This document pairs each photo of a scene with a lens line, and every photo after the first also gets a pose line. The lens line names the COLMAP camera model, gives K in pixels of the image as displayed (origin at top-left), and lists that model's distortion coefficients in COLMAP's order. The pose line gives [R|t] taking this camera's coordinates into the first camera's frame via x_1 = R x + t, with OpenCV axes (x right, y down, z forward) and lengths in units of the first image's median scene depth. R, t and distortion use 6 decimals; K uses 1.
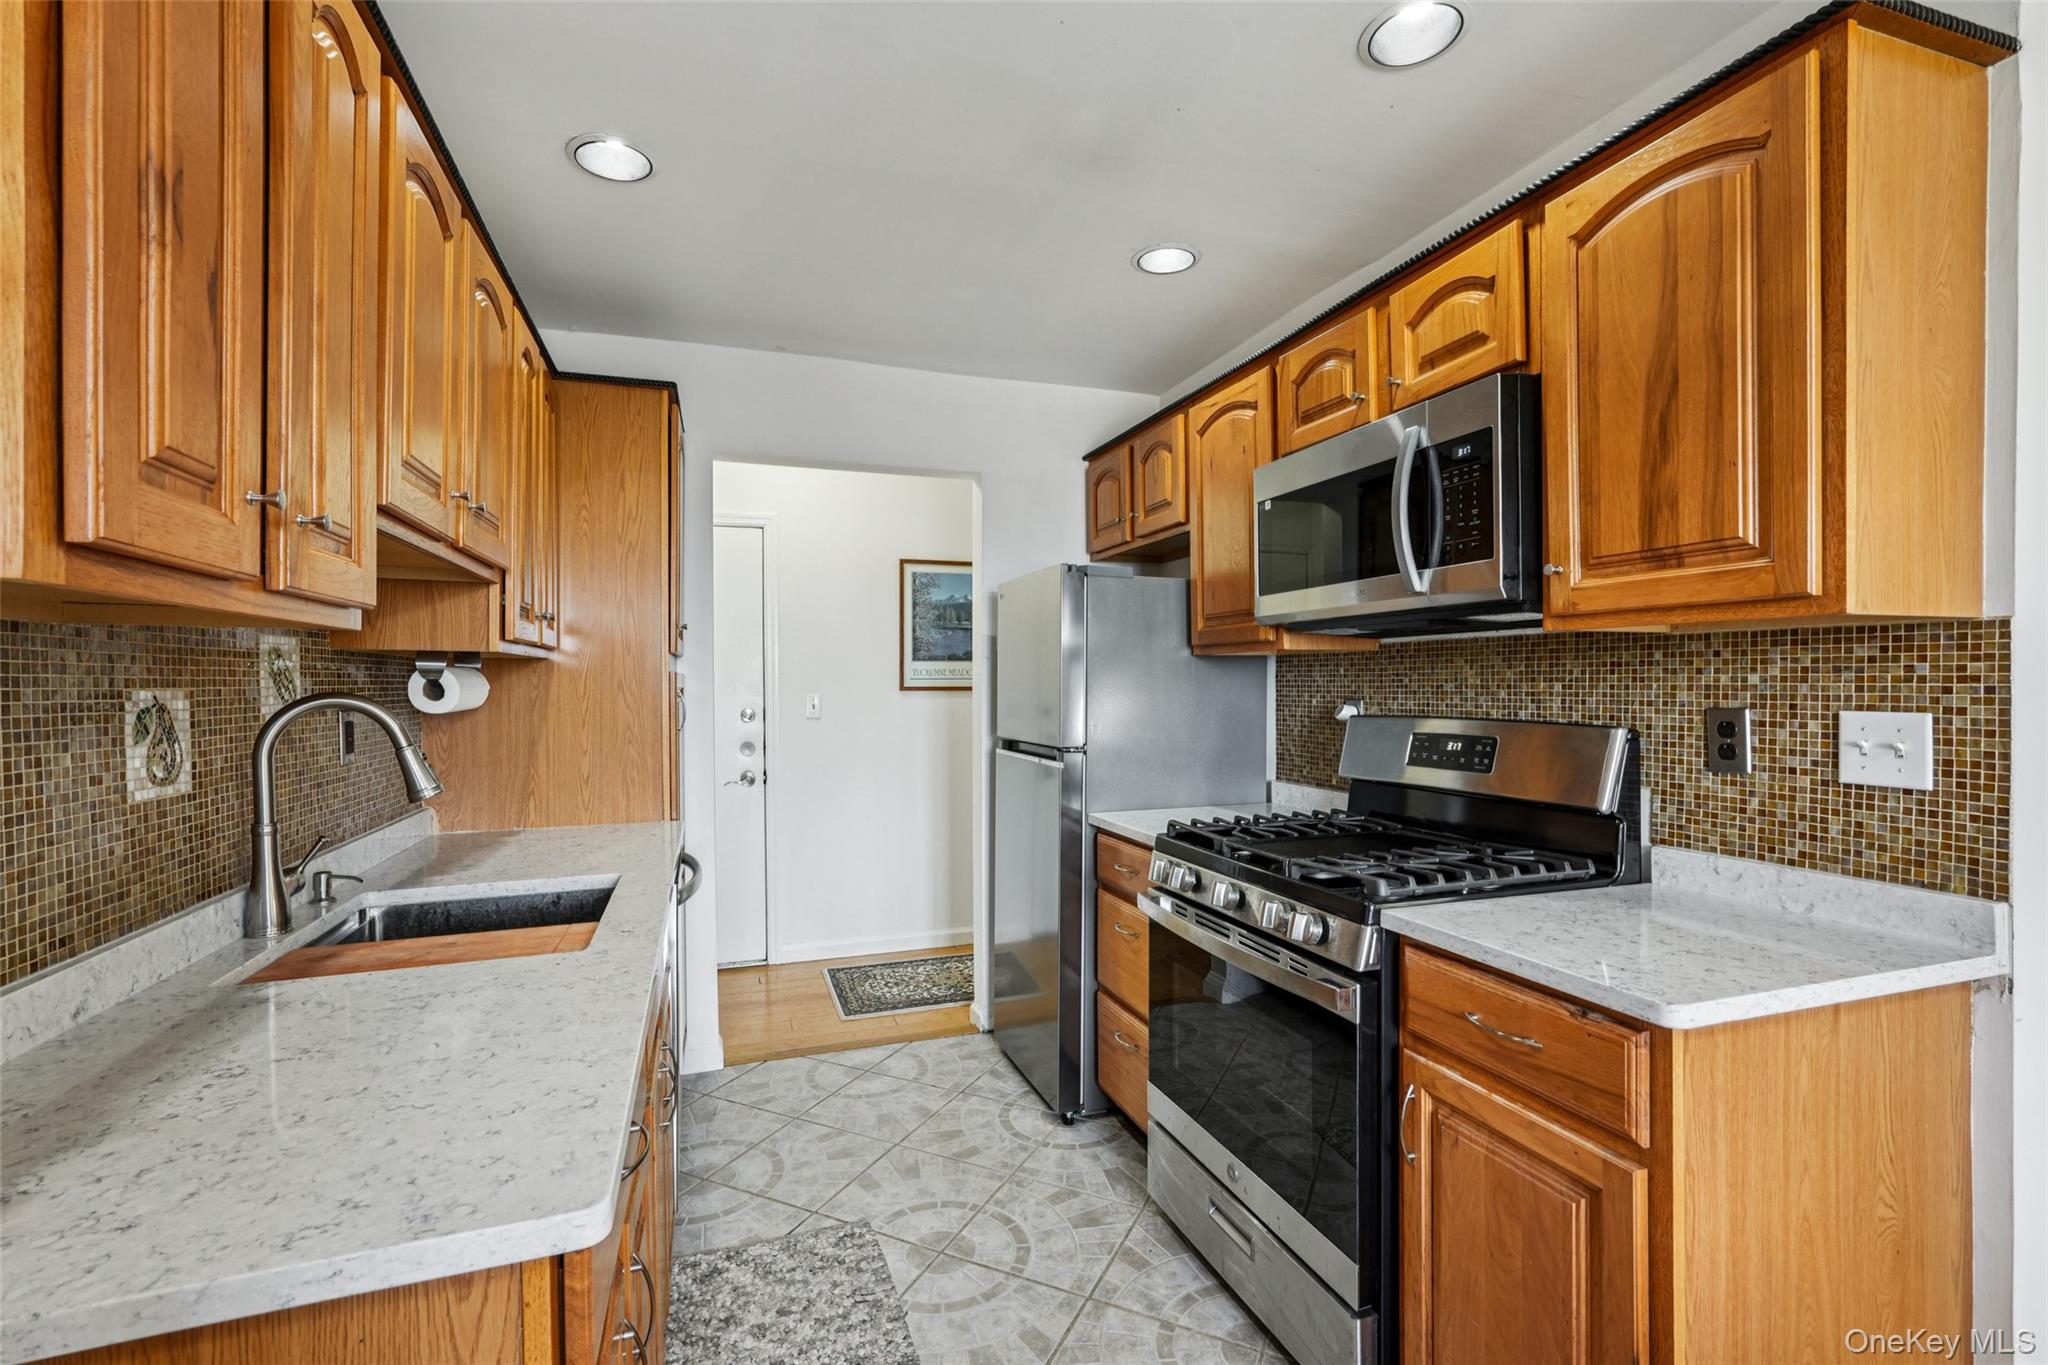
lens RADIAL K [[905.7, 0, 1025.2], [0, 905.7, 683.6], [0, 0, 1]] dist [-0.012961, 0.007210]
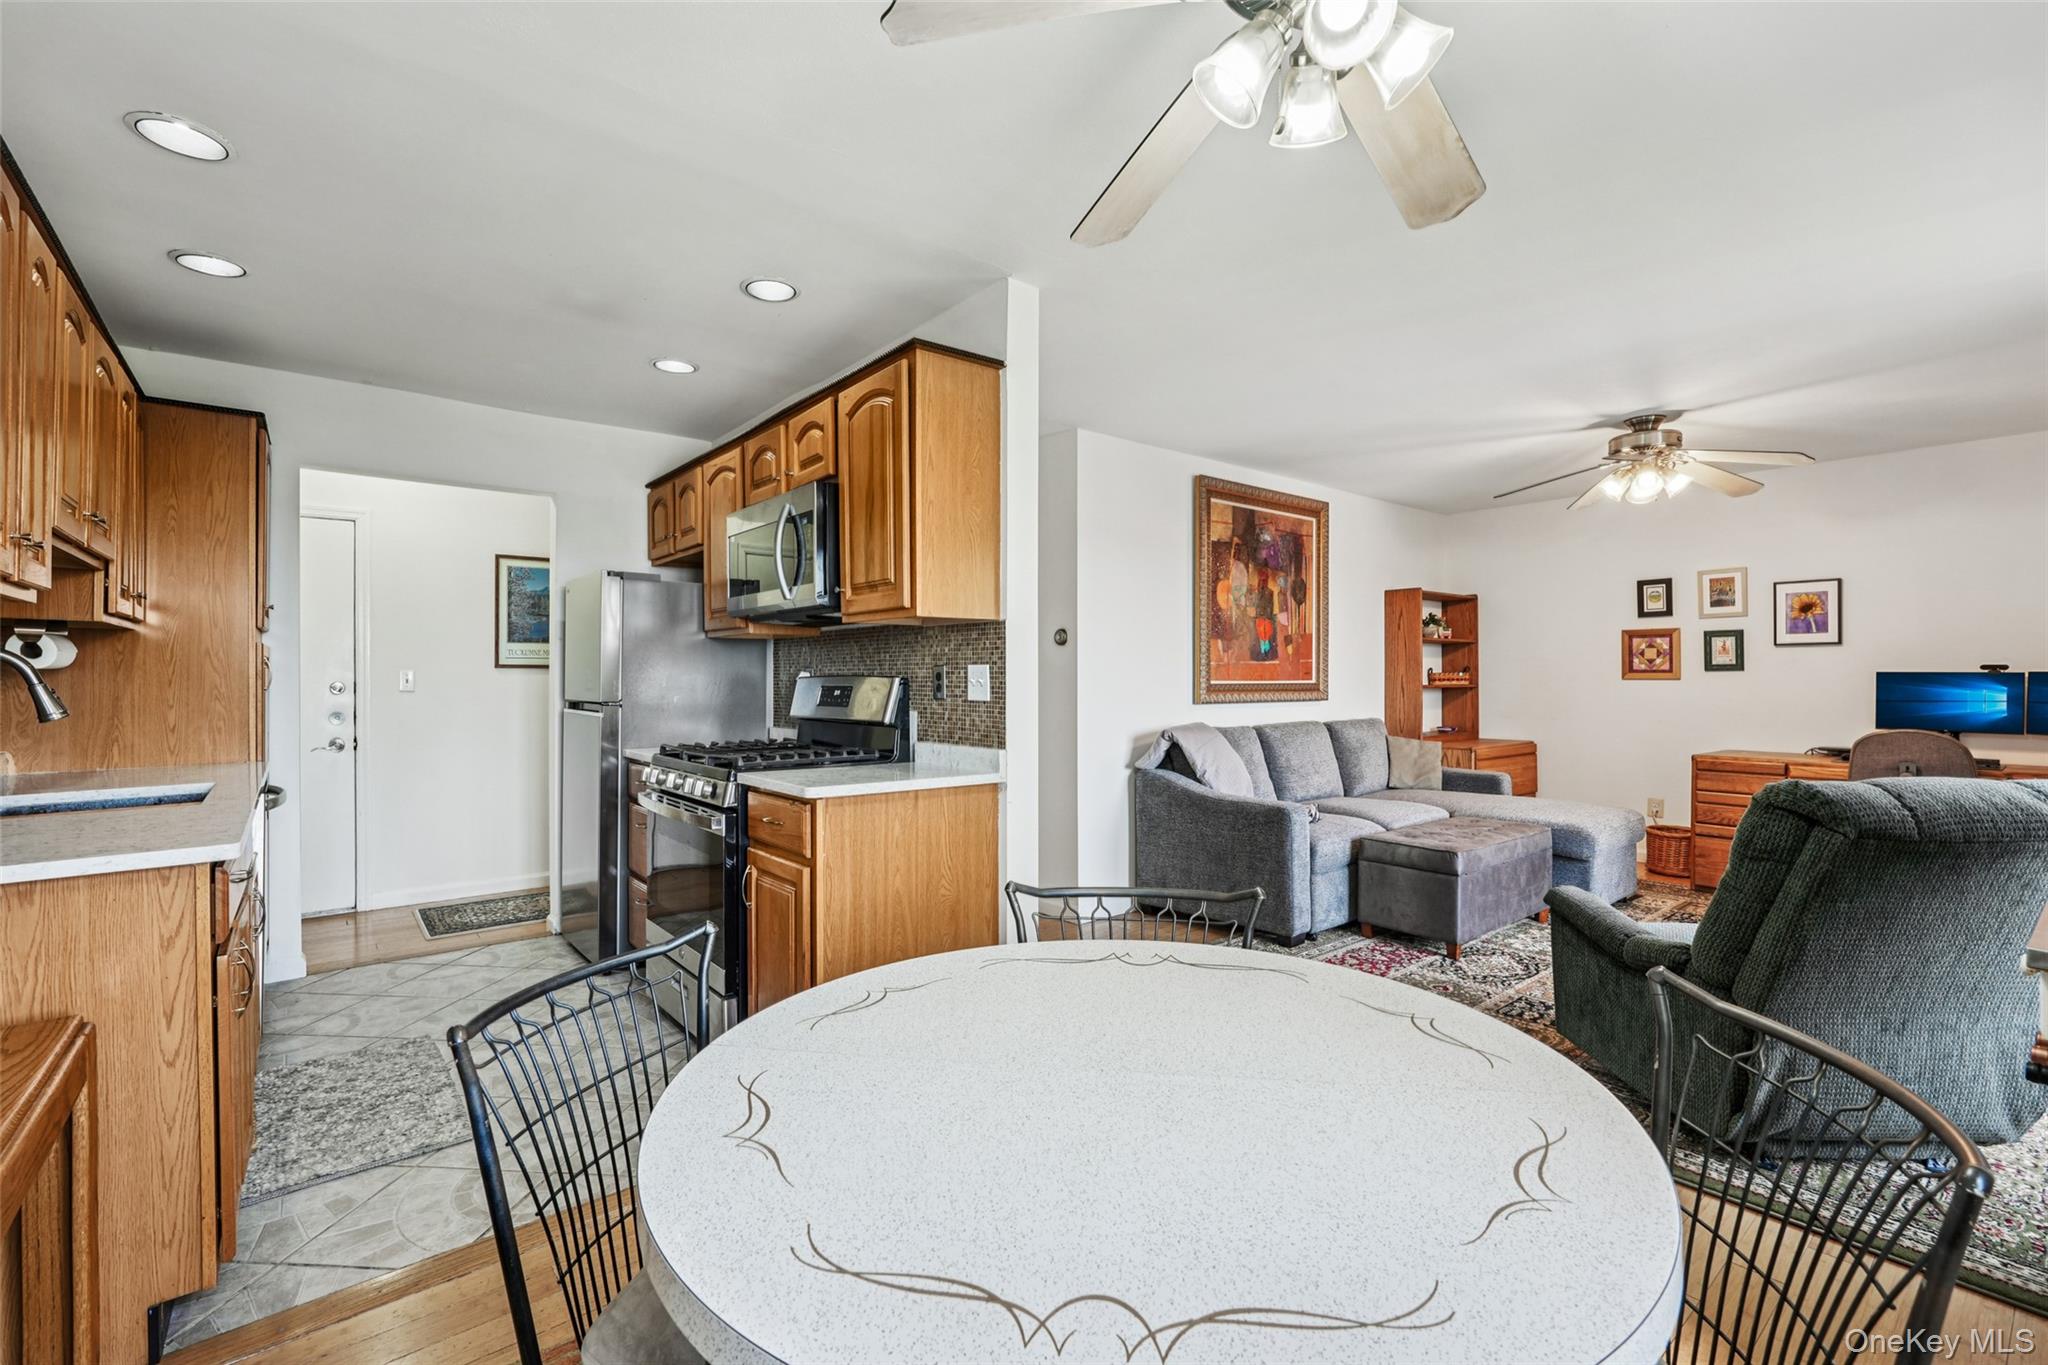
lens RADIAL K [[905.7, 0, 1028.0], [0, 905.7, 673.8], [0, 0, 1]] dist [-0.012961, 0.007210]
pose [[0.940952, 0.004579, 0.338509, 0.211880], [-0.002830, 0.999980, -0.005661, 0.037998], [-0.338528, 0.004368, 0.940946, -0.595517]]
